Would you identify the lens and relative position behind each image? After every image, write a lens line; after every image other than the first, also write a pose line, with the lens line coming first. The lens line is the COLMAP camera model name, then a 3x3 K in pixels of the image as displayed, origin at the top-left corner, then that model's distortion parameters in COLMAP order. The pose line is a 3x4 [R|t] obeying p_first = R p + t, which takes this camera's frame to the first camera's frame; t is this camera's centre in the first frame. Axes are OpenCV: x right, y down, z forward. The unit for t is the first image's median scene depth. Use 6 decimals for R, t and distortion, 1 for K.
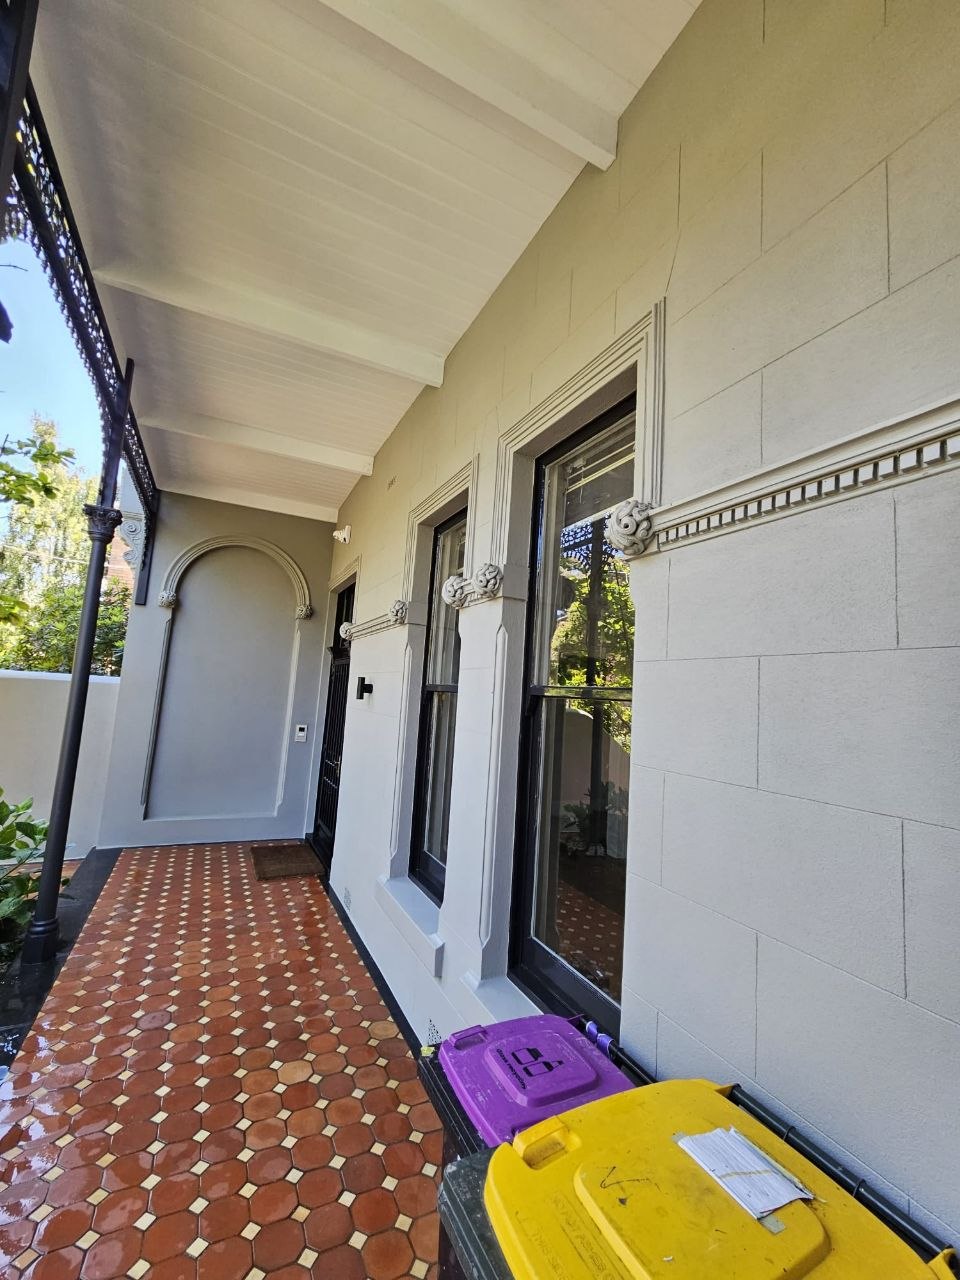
lens RADIAL K [[544.0, 0, 479.3], [0, 544.0, 629.3], [0, 0, 1]] dist [0.001804, 0.000613]
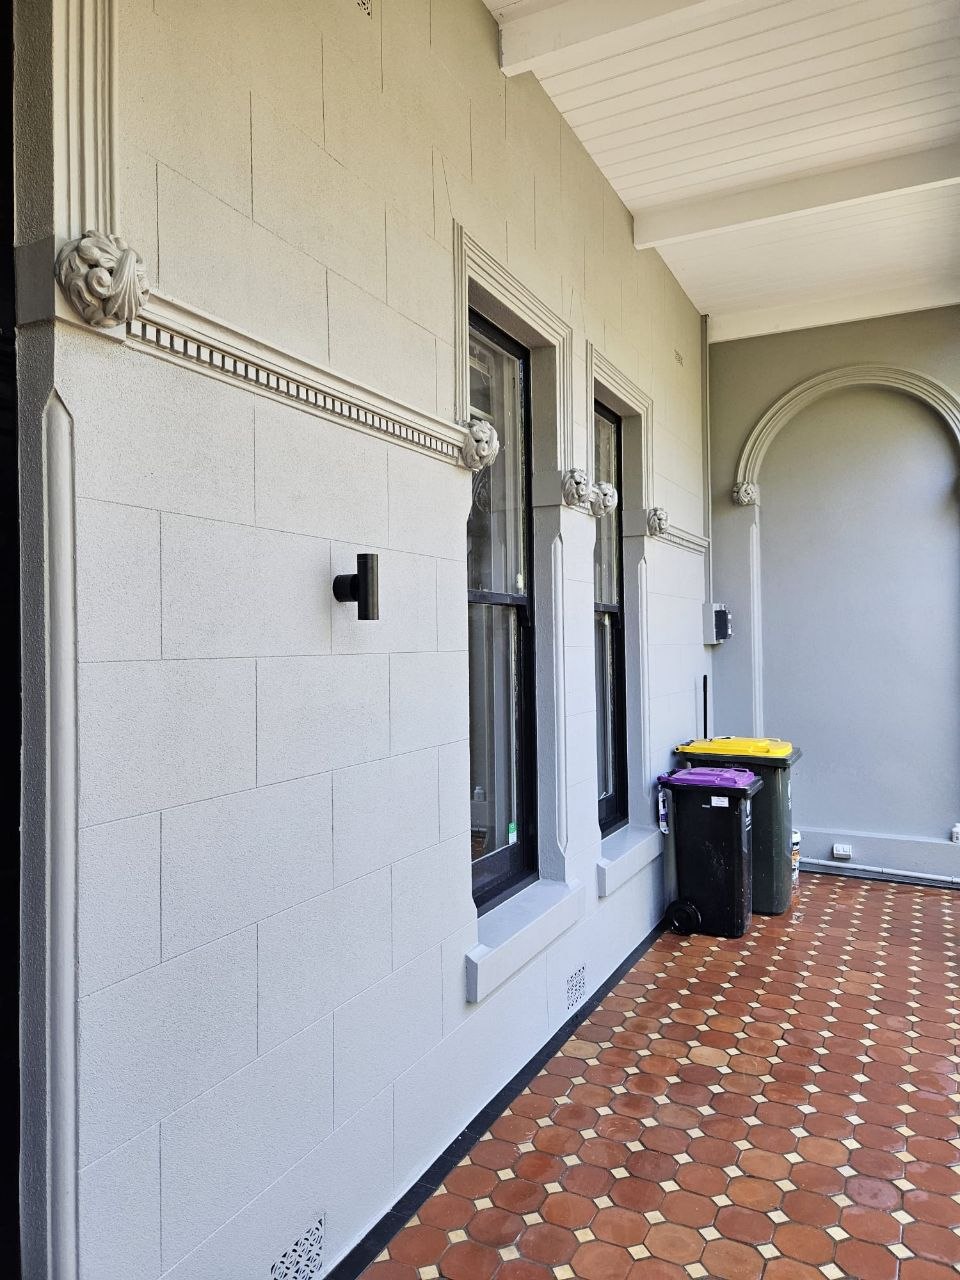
lens RADIAL K [[854.5, 0, 490.3], [0, 854.5, 624.9], [0, 0, 1]] dist [0.090446, -0.068938]
pose [[-0.600768, -0.050424, 0.797831, -0.795248], [-0.130926, 0.990739, -0.035971, 0.160630], [-0.788629, -0.126068, -0.601807, 1.458940]]
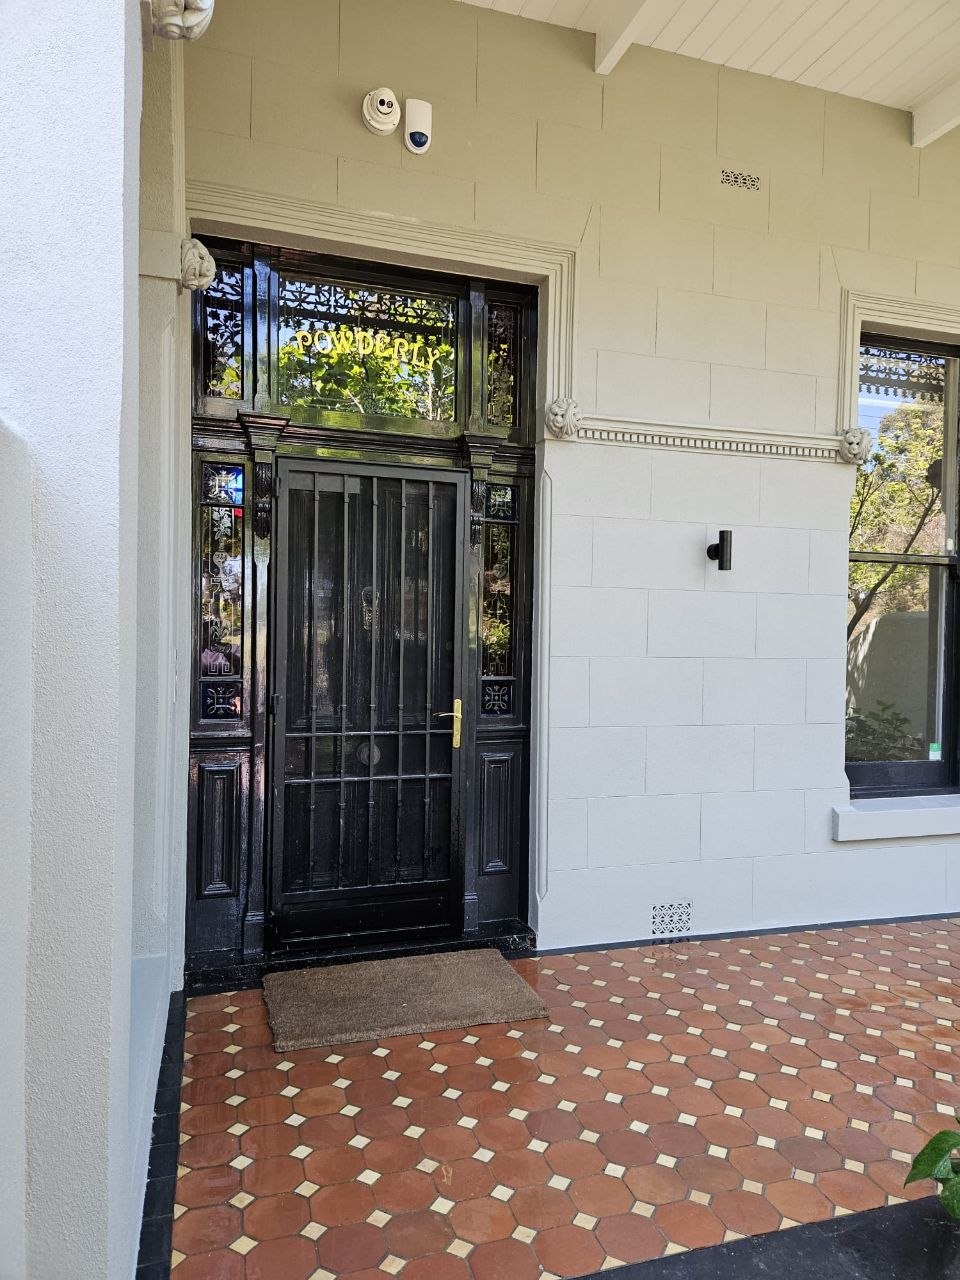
lens RADIAL K [[854.5, 0, 490.3], [0, 854.5, 624.9], [0, 0, 1]] dist [0.090446, -0.068938]
pose [[0.142504, -0.068043, 0.987453, -1.332991], [-0.129078, 0.987837, 0.086697, 0.157812], [-0.981342, -0.139813, 0.131988, 1.284073]]
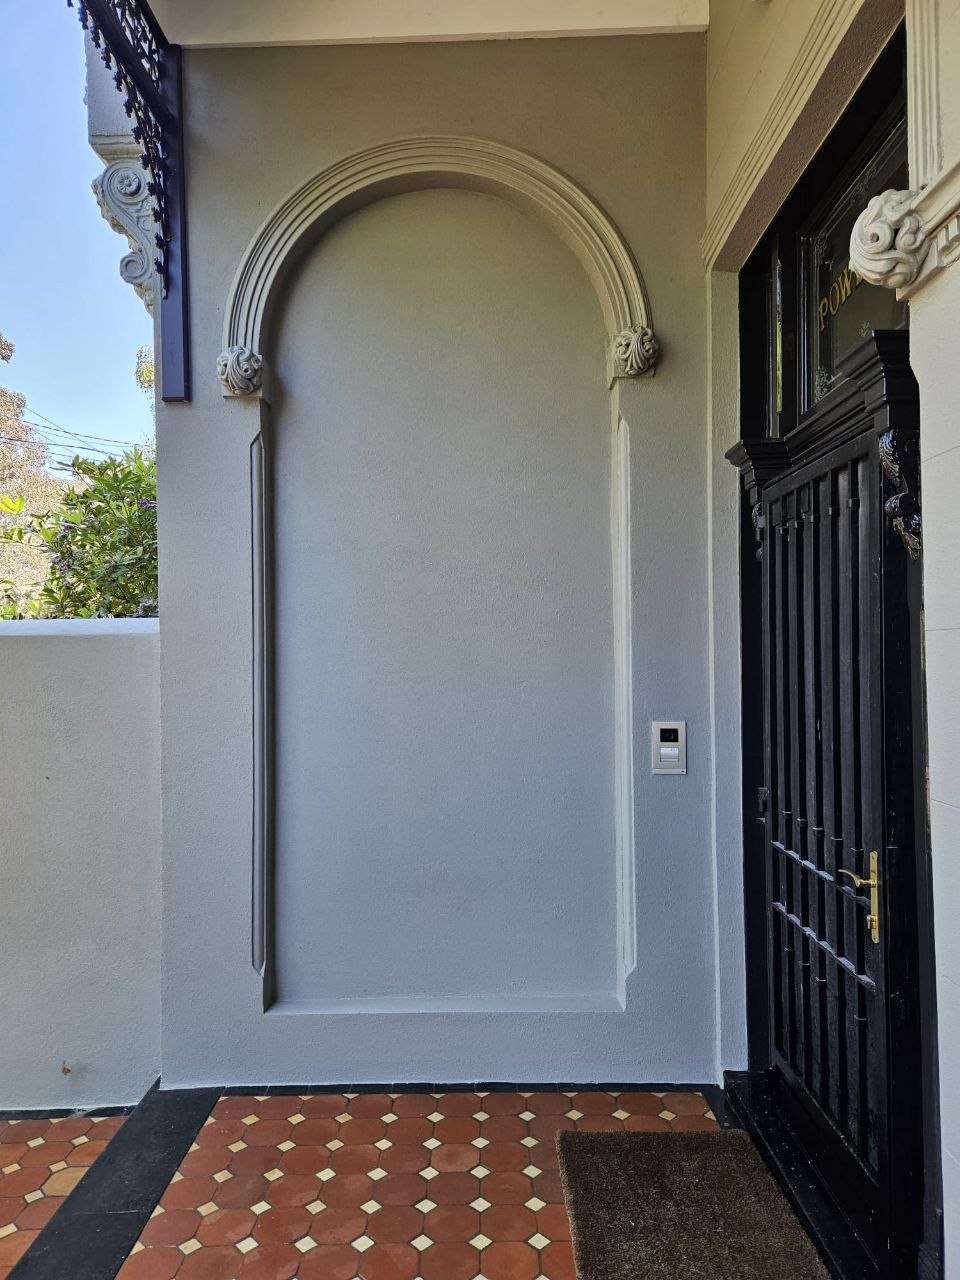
lens RADIAL K [[880.5, 0, 480.0], [0, 880.5, 640.0], [0, 0, 1]] dist [0.002064, -0.001428]
pose [[0.892285, -0.082068, -0.443951, -0.333879], [0.126572, 0.989377, 0.071499, 0.137763], [0.433367, -0.119989, 0.893194, 0.873707]]
